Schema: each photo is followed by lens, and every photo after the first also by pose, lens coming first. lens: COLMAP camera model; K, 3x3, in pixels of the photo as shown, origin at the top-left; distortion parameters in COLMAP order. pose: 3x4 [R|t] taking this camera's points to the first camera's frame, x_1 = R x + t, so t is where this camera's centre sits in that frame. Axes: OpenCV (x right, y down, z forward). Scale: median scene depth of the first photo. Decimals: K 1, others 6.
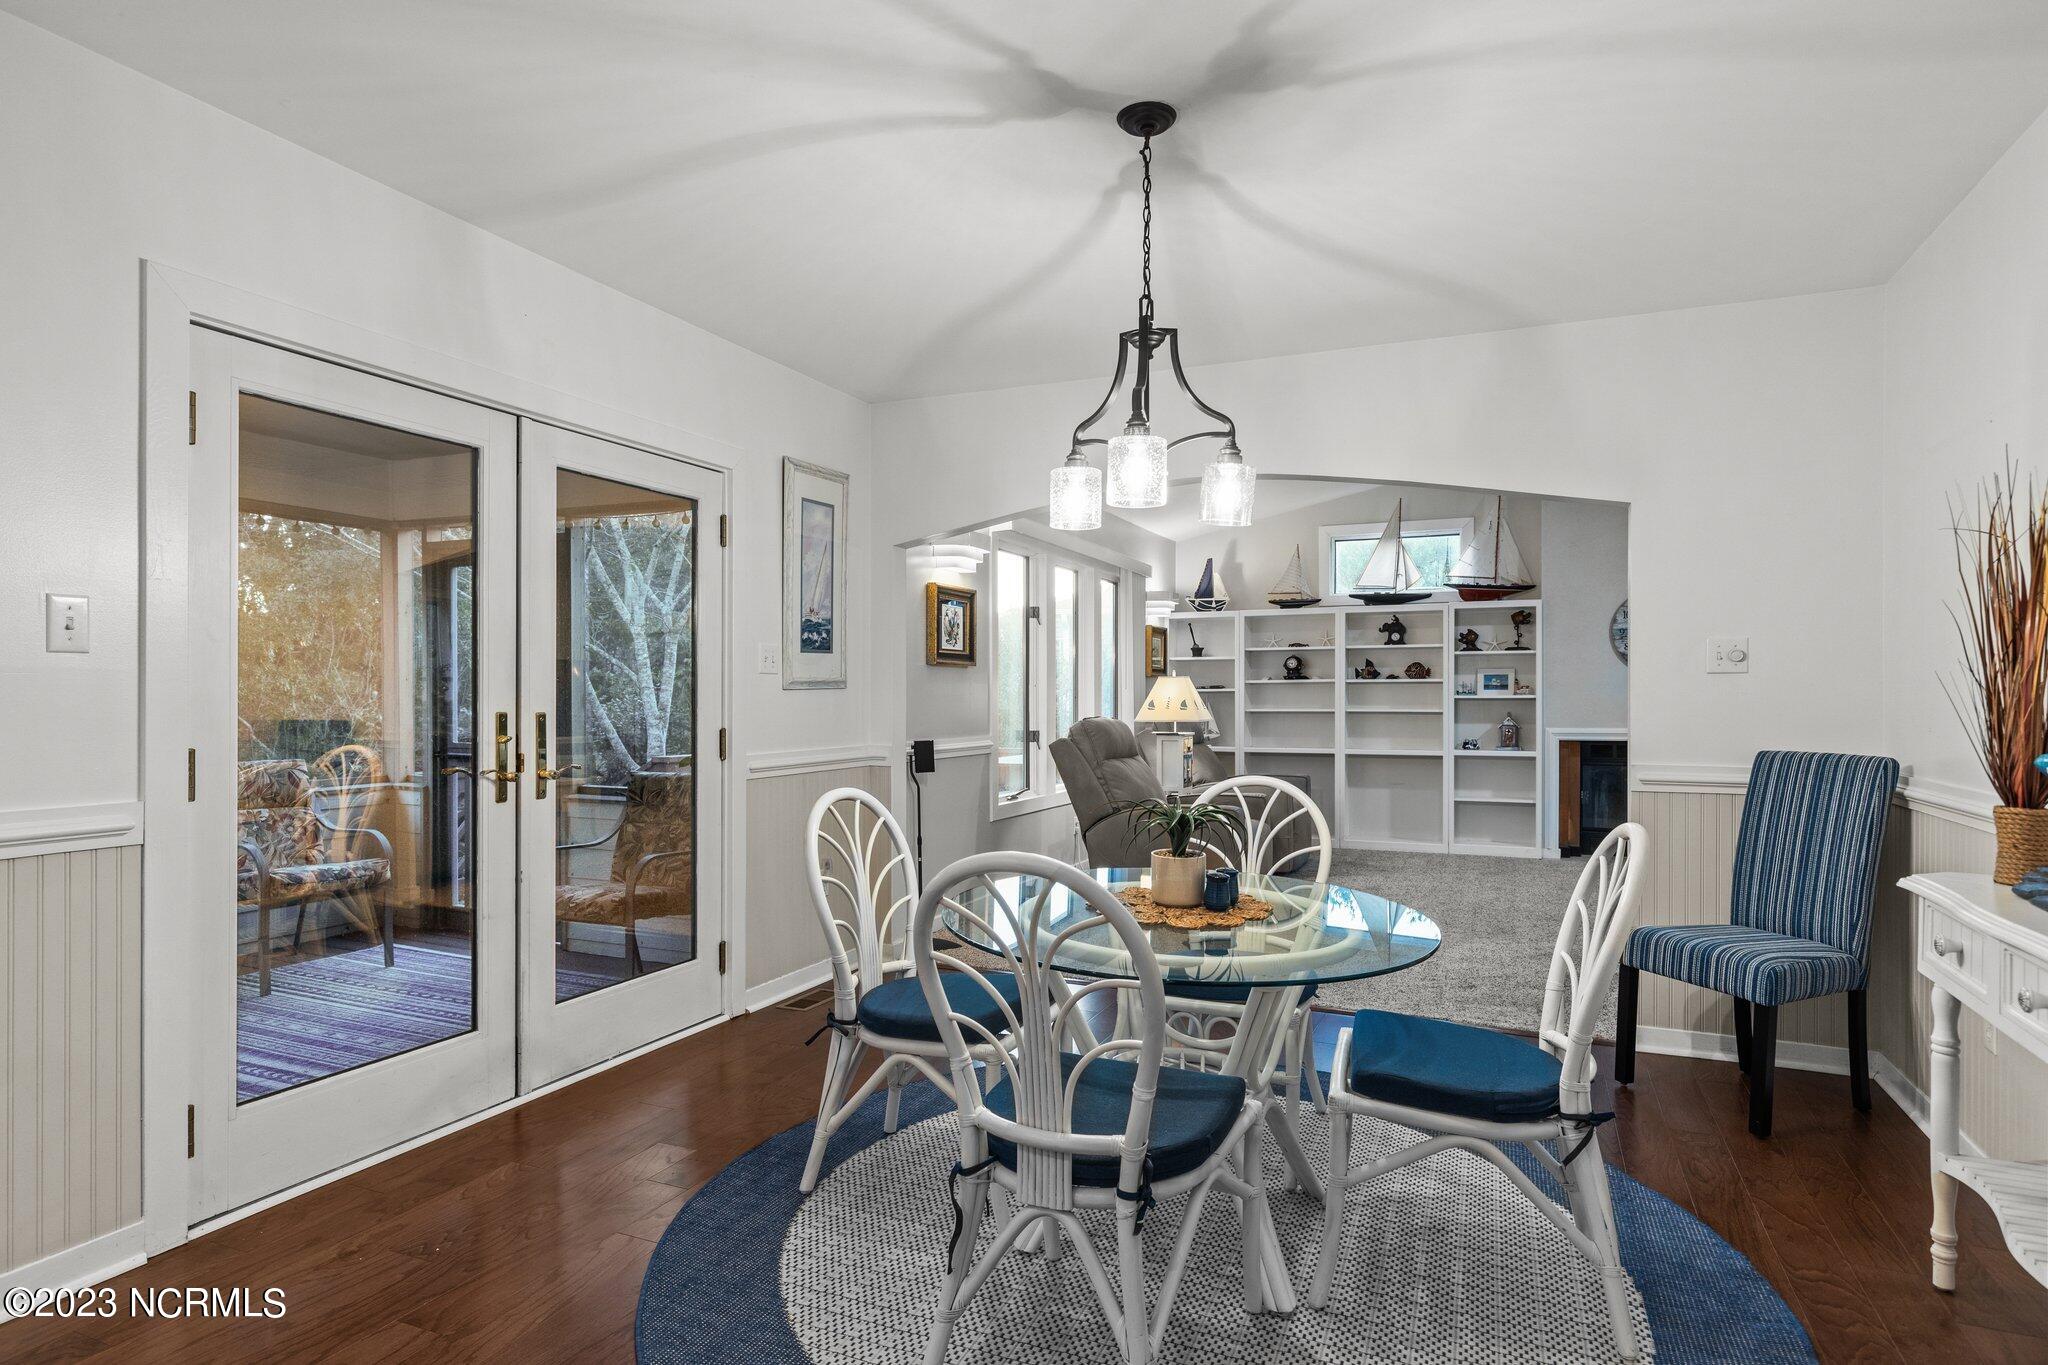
lens RADIAL K [[1120.6, 0, 1027.2], [0, 1120.6, 705.7], [0, 0, 1]] dist [0.004809, 0.000288]
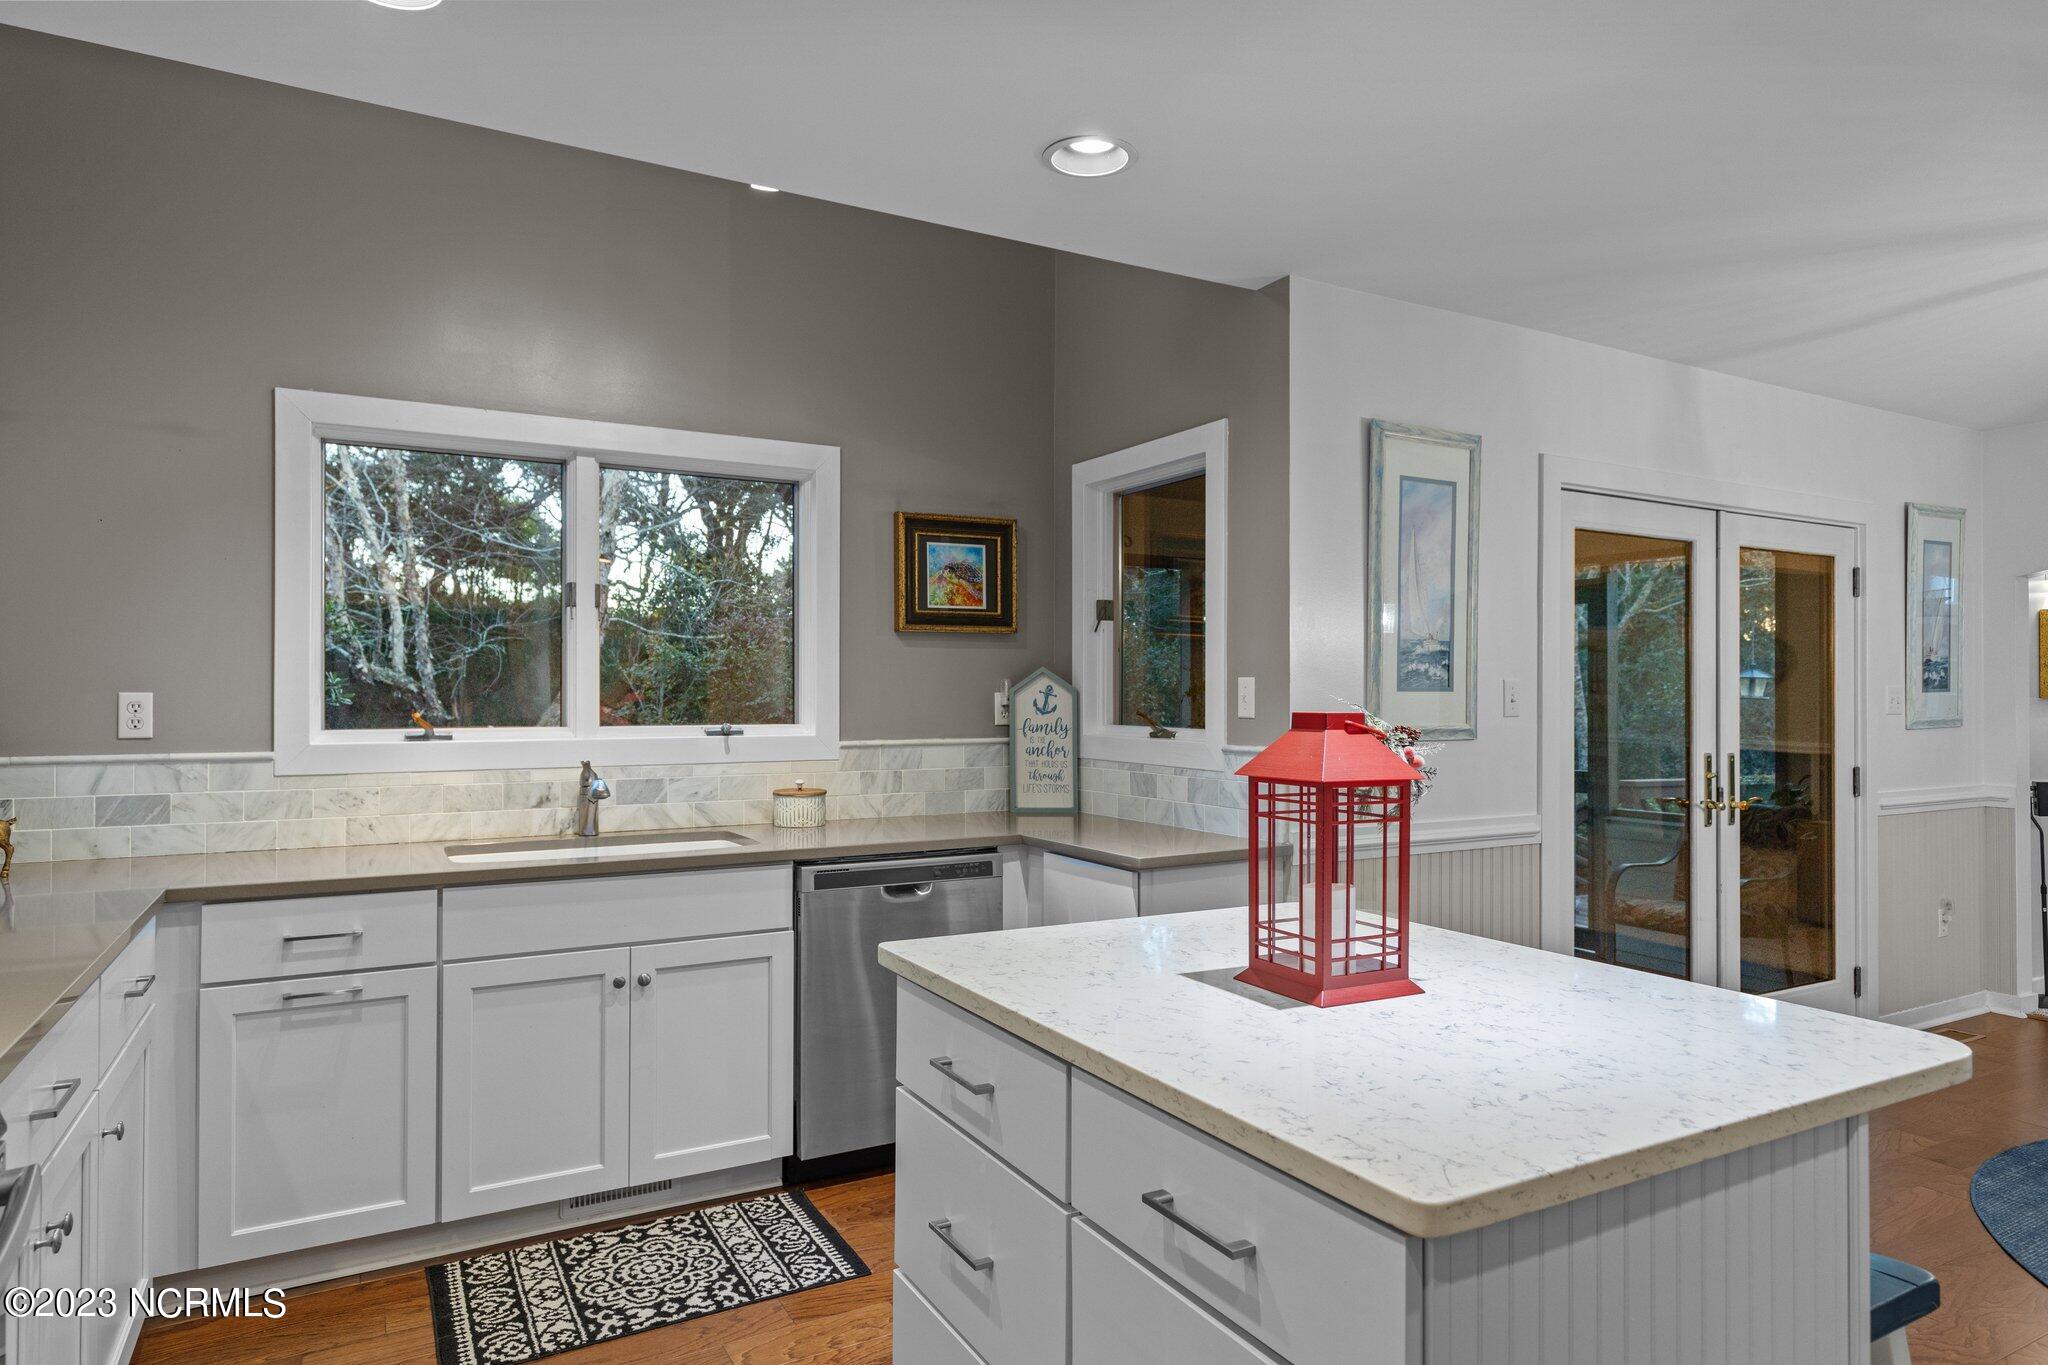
lens RADIAL K [[1196.2, 0, 1026.0], [0, 1196.2, 690.9], [0, 0, 1]] dist [0.010053, 0.000412]
pose [[0.798436, -0.005899, -0.602050, -0.125219], [-0.006583, 0.999807, -0.018527, -0.015115], [0.602043, 0.018756, 0.798243, -0.230569]]
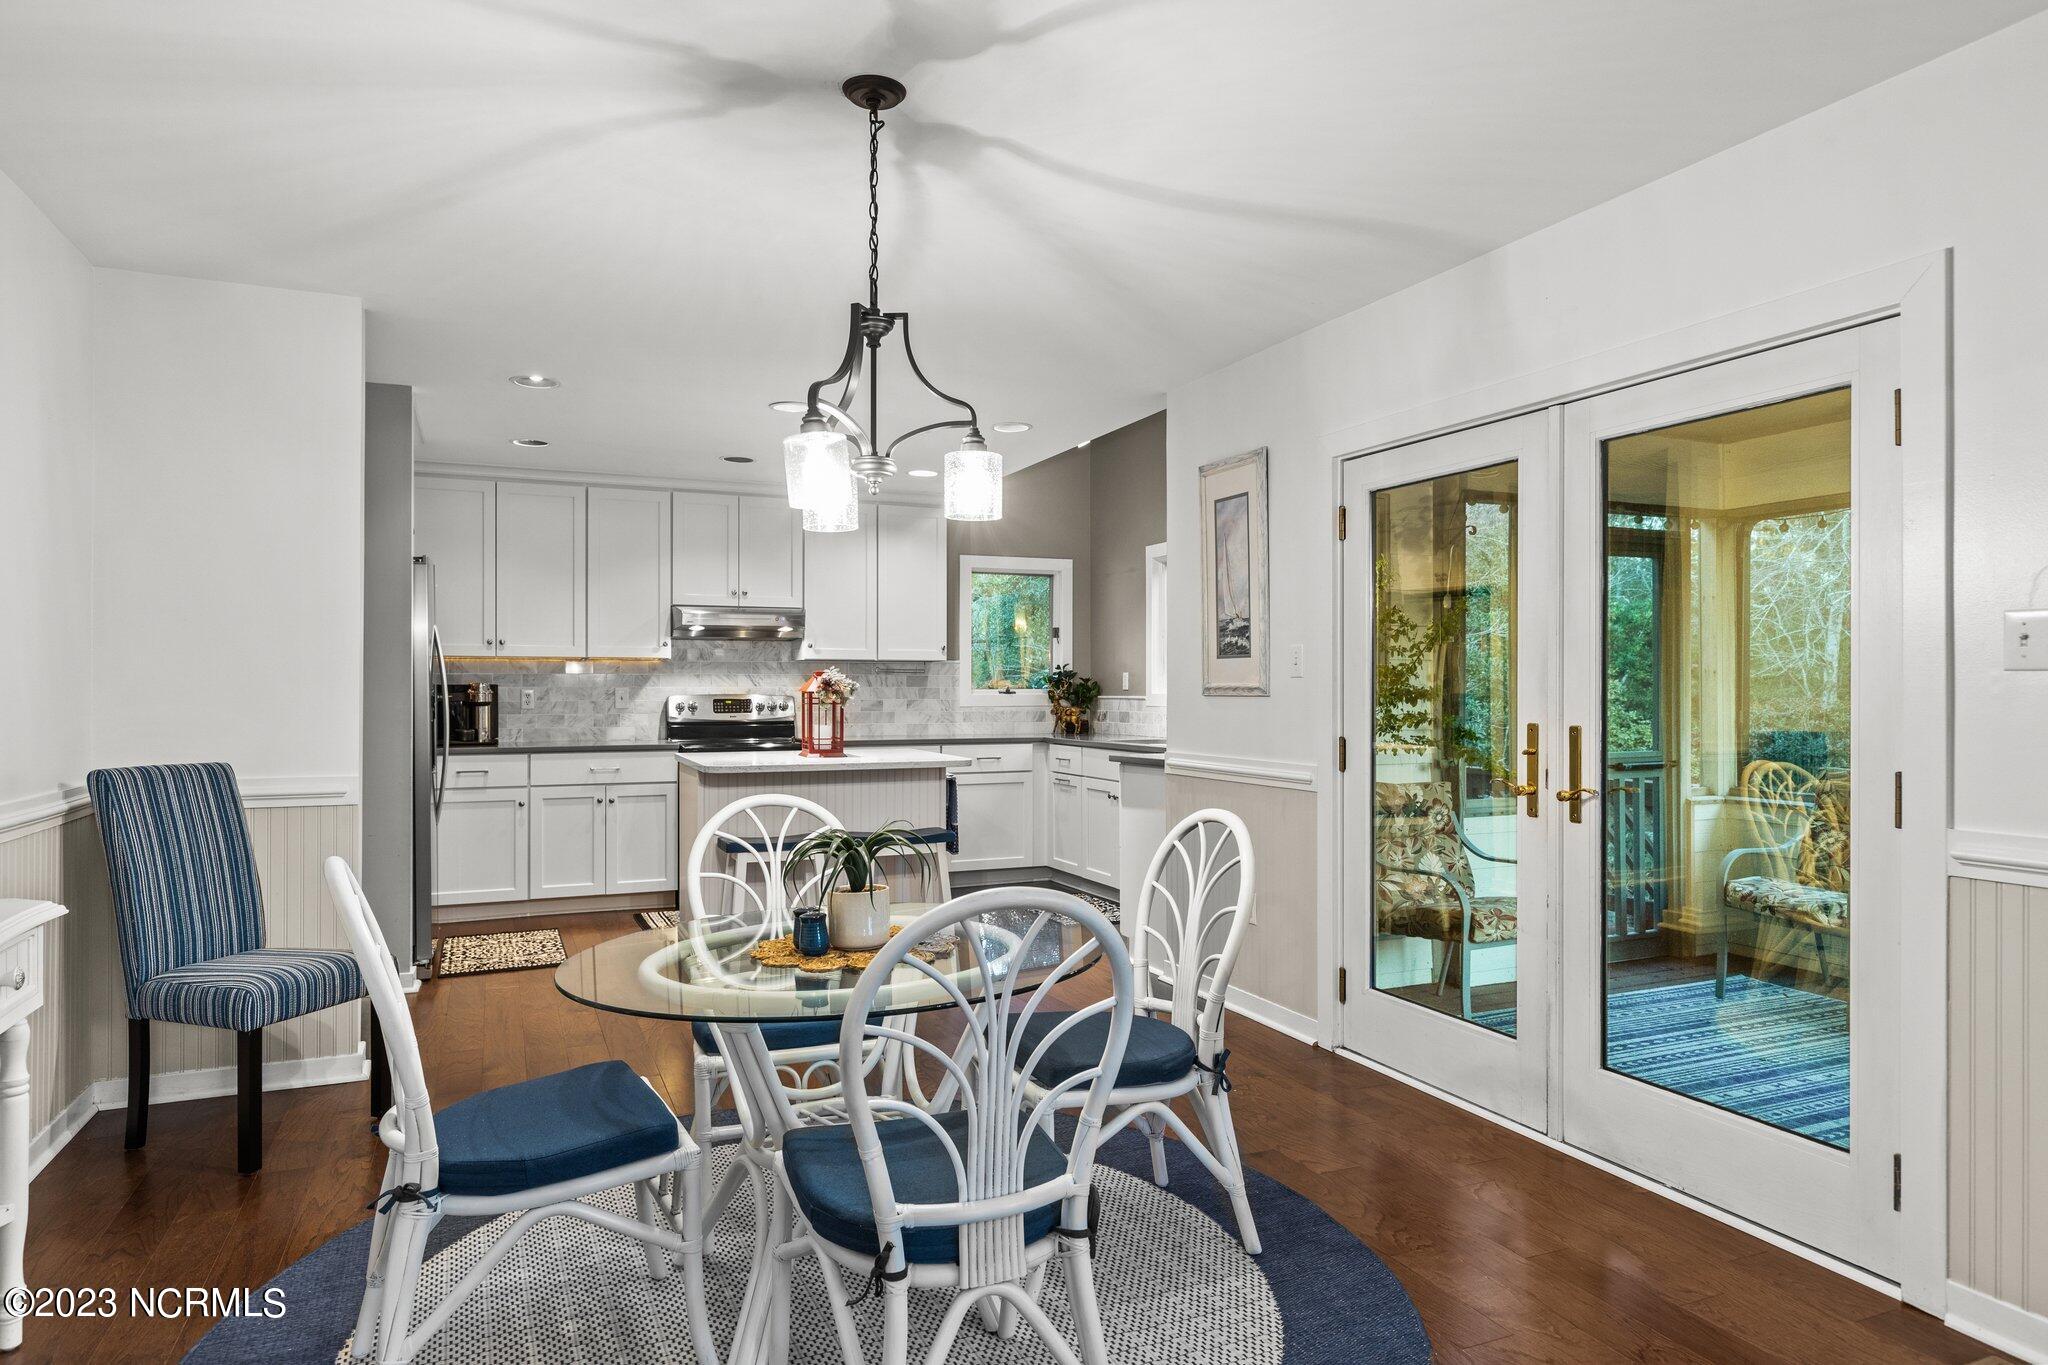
lens RADIAL K [[1215.8, 0, 1030.4], [0, 1215.8, 685.9], [0, 0, 1]] dist [-0.001845, -0.001421]
pose [[-0.674922, -0.003037, -0.737883, 0.274704], [-0.009924, 0.999938, 0.004961, -0.012322], [0.737822, 0.010672, -0.674911, 0.640603]]
